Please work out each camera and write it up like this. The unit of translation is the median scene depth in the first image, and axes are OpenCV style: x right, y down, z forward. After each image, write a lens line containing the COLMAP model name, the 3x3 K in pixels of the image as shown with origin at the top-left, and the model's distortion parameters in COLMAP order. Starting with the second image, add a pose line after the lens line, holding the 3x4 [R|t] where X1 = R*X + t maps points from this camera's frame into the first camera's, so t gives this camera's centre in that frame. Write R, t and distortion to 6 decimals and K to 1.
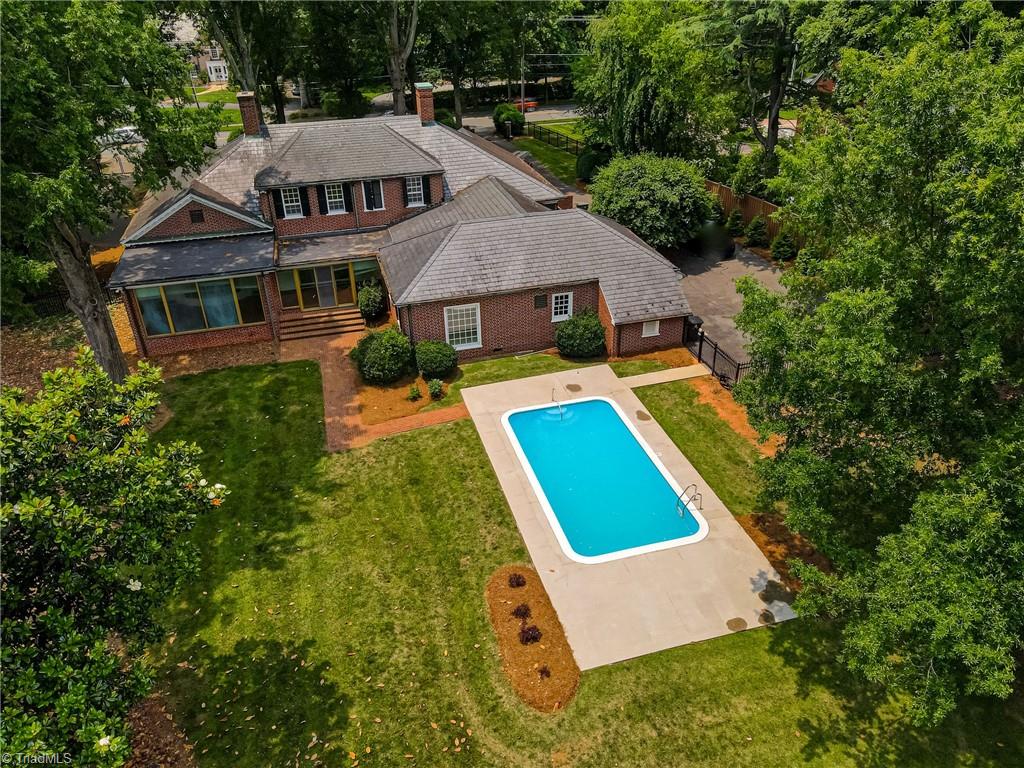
lens RADIAL K [[752.3, 0, 513.4], [0, 752.3, 379.6], [0, 0, 1]] dist [0.006034, 0.014389]
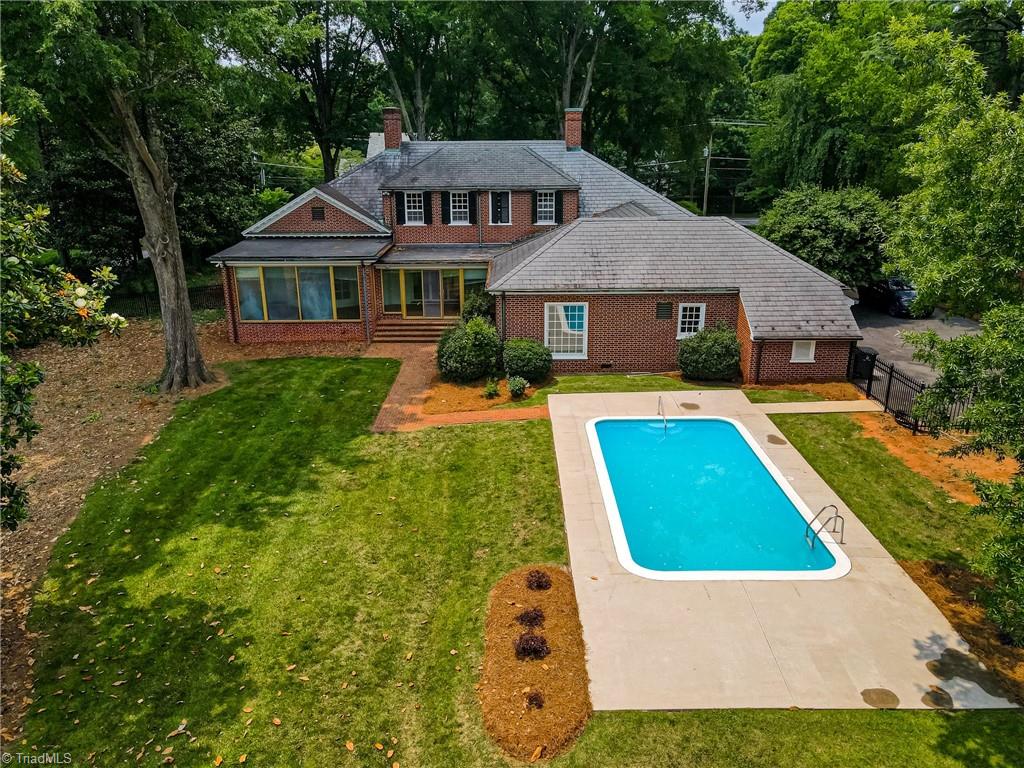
lens RADIAL K [[752.3, 0, 513.4], [0, 752.3, 379.6], [0, 0, 1]] dist [0.006034, 0.014389]
pose [[0.964793, 0.096914, -0.244502, 0.094316], [-0.143004, 0.973508, -0.178416, 0.153276], [0.220734, 0.207099, 0.953093, 0.218100]]
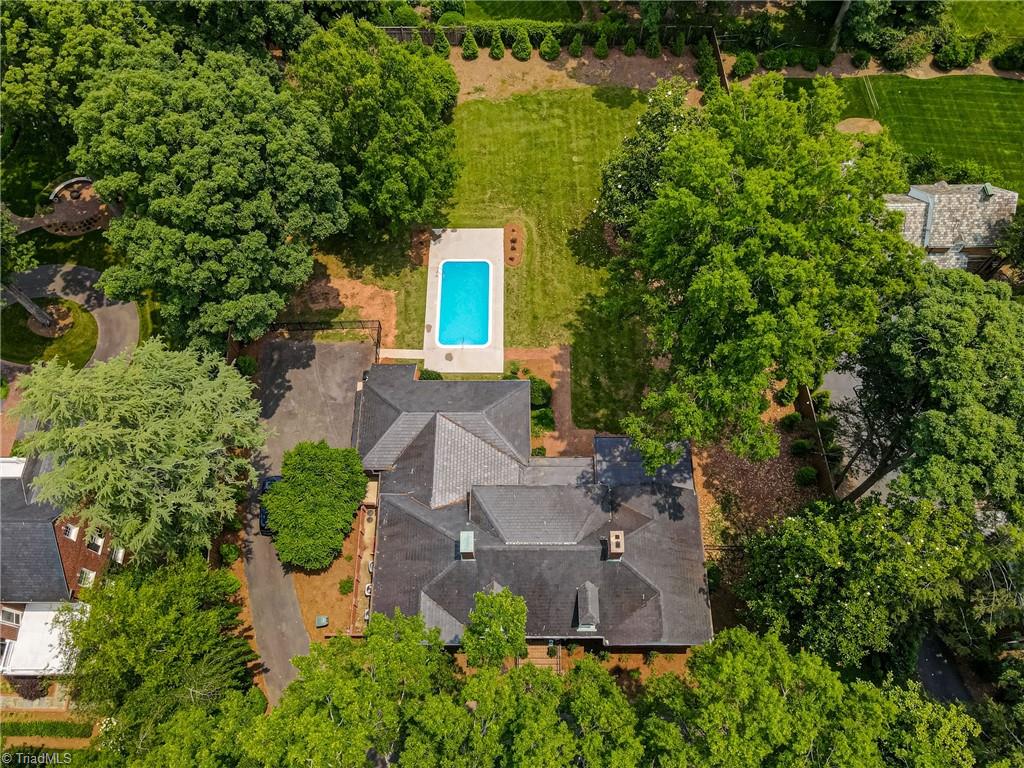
lens RADIAL K [[752.3, 0, 513.4], [0, 752.3, 379.6], [0, 0, 1]] dist [0.006034, 0.014389]
pose [[-0.964460, -0.225183, 0.138239, -0.388147], [0.151251, -0.041507, 0.987624, -2.009181], [-0.216658, 0.973432, 0.074091, 0.896218]]
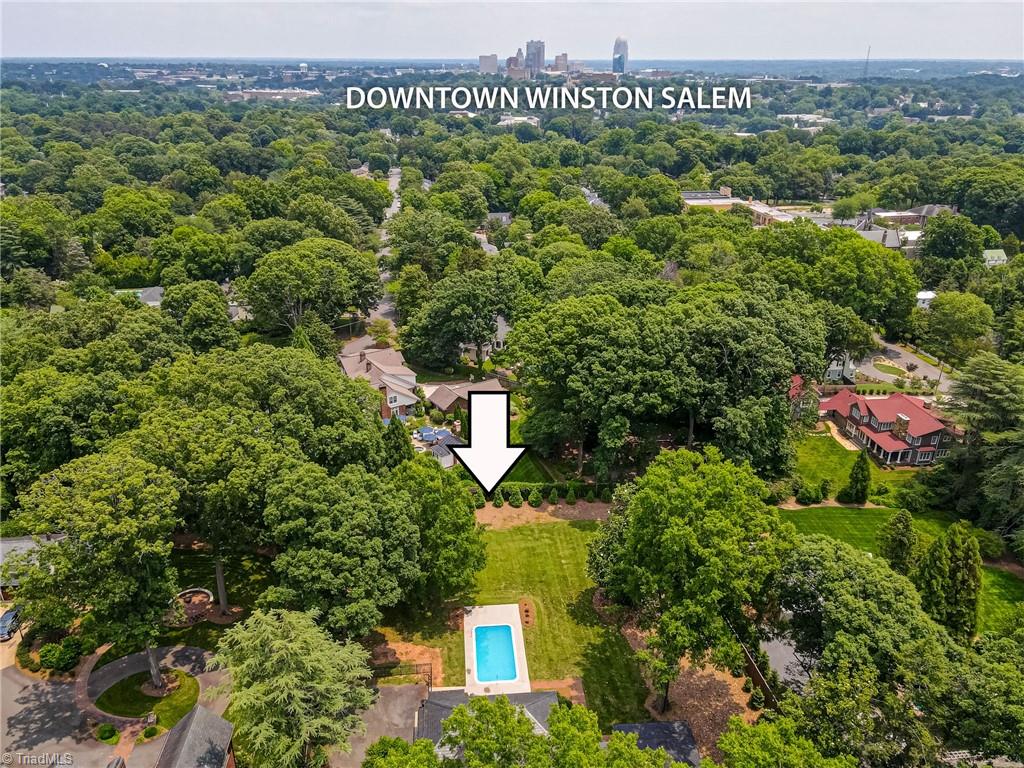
lens RADIAL K [[752.3, 0, 513.4], [0, 752.3, 379.6], [0, 0, 1]] dist [0.006034, 0.014389]
pose [[-0.983591, -0.053822, 0.172199, -0.396039], [0.104053, 0.610492, 0.785157, -2.671234], [-0.147385, 0.790191, -0.594874, 1.713420]]
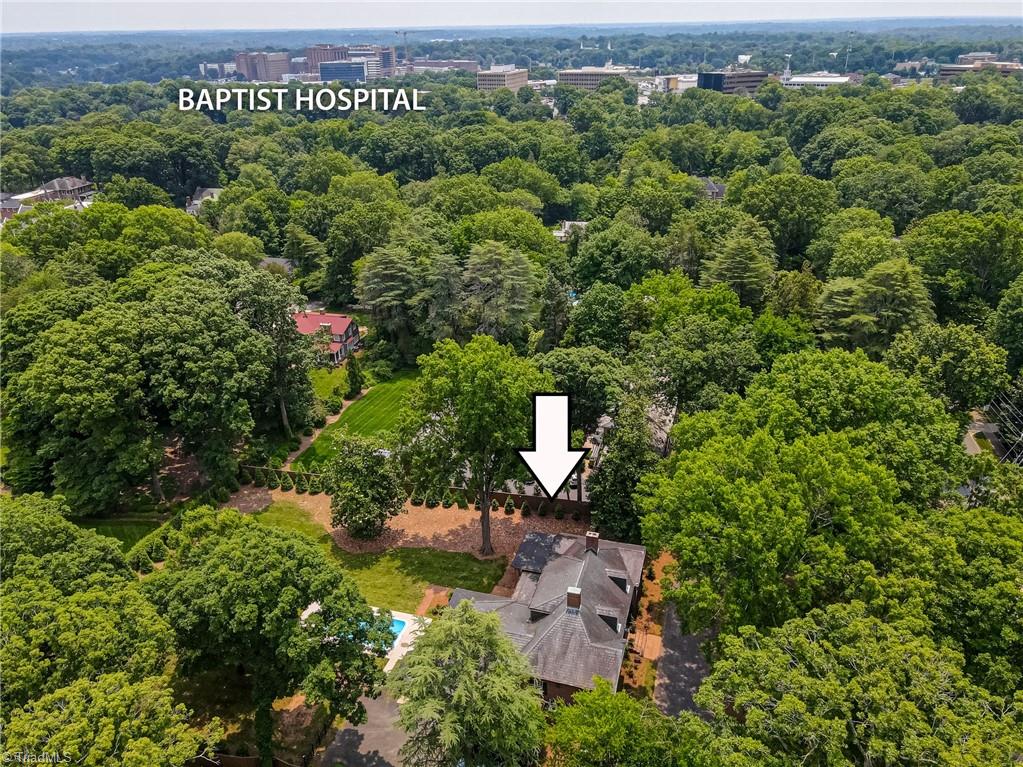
lens RADIAL K [[760.5, 0, 517.0], [0, 760.5, 360.2], [0, 0, 1]] dist [0.012600, 0.004751]
pose [[-0.521001, 0.369501, -0.769433, 1.576958], [-0.400981, 0.689828, 0.602786, -2.470751], [0.753506, 0.622580, -0.211239, 1.268220]]
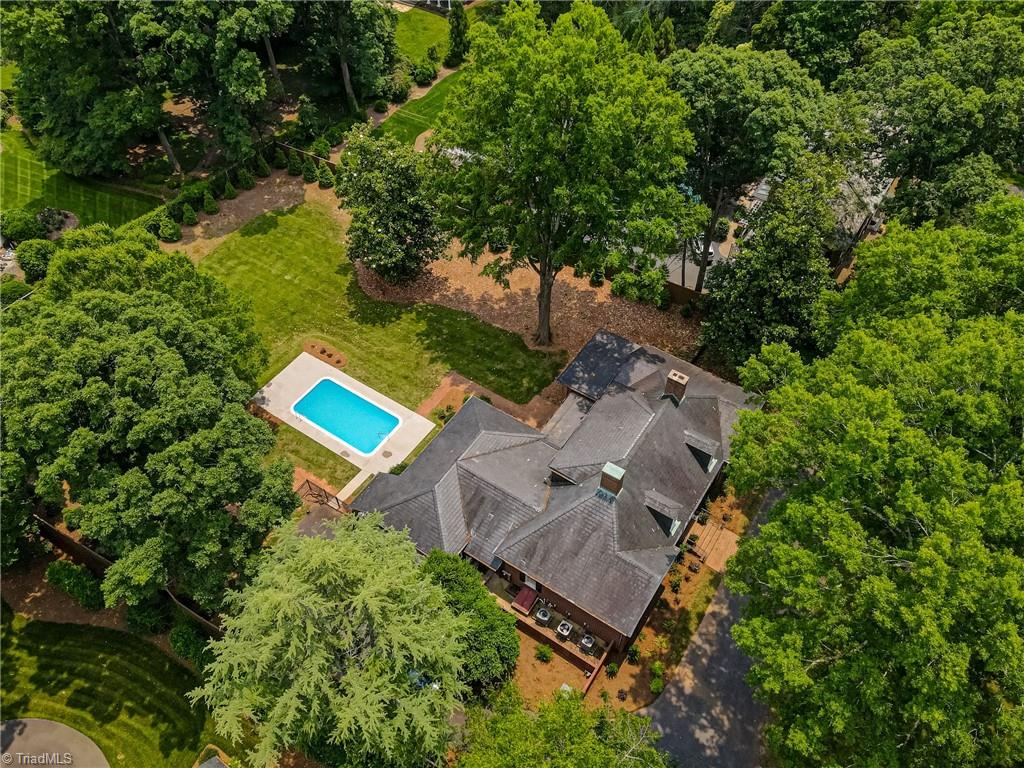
lens RADIAL K [[752.3, 0, 513.4], [0, 752.3, 379.6], [0, 0, 1]] dist [0.006034, 0.014389]
pose [[-0.753021, 0.513561, -0.411356, 0.543720], [-0.313539, 0.269572, 0.910508, -1.935199], [0.578492, 0.814608, -0.041972, 1.142142]]
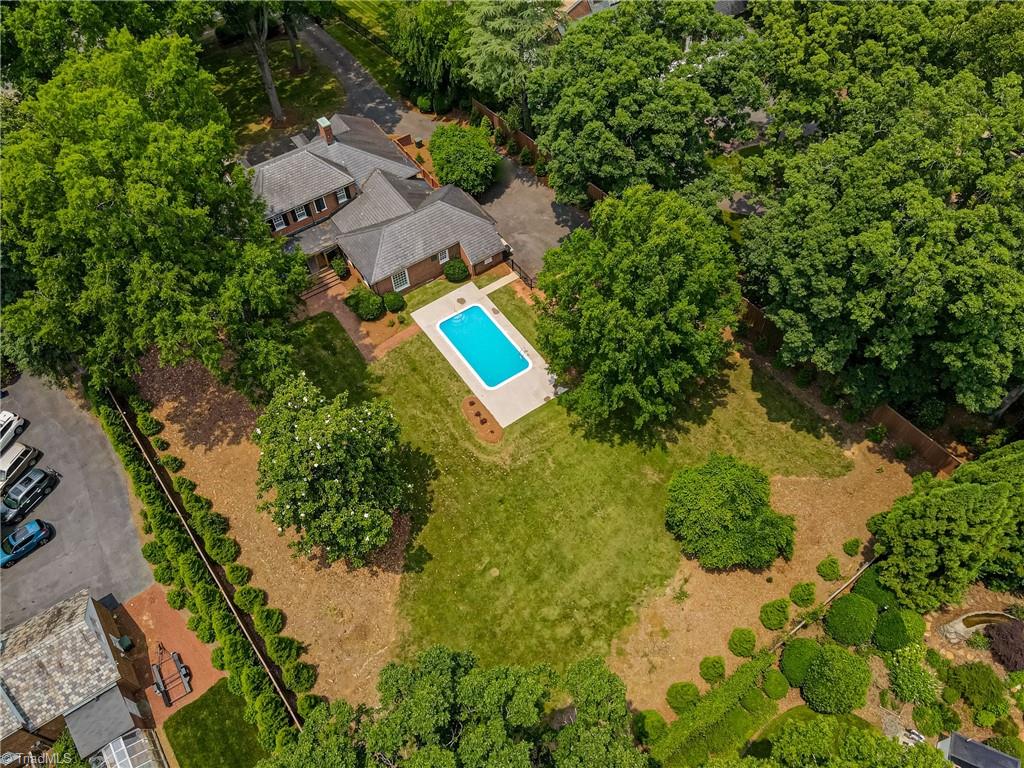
lens RADIAL K [[752.3, 0, 513.4], [0, 752.3, 379.6], [0, 0, 1]] dist [0.006034, 0.014389]
pose [[0.944236, -0.265974, 0.194102, -0.267024], [0.163535, 0.890465, 0.424651, -0.704360], [-0.285787, -0.369229, 0.884305, -1.078404]]
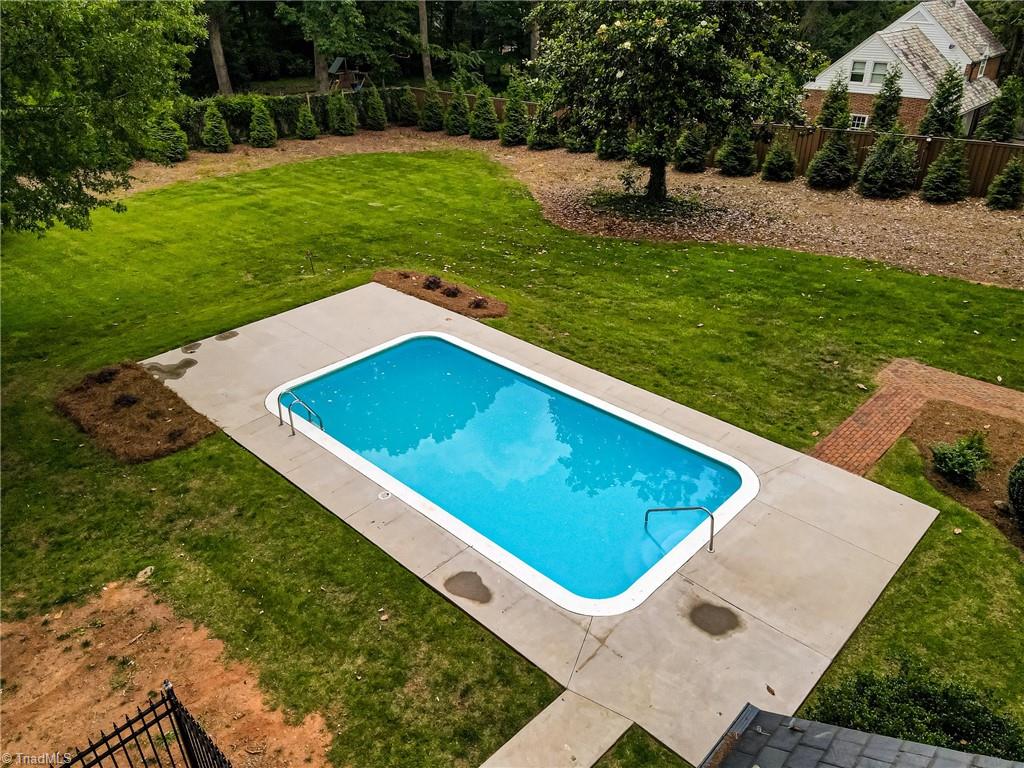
lens RADIAL K [[761.2, 0, 517.5], [0, 761.2, 360.6], [0, 0, 1]] dist [0.012600, 0.004751]
pose [[-0.853567, 0.263935, -0.449180, 0.277410], [-0.237151, 0.570834, 0.786071, -0.296911], [0.463879, 0.777488, -0.424652, 1.042371]]
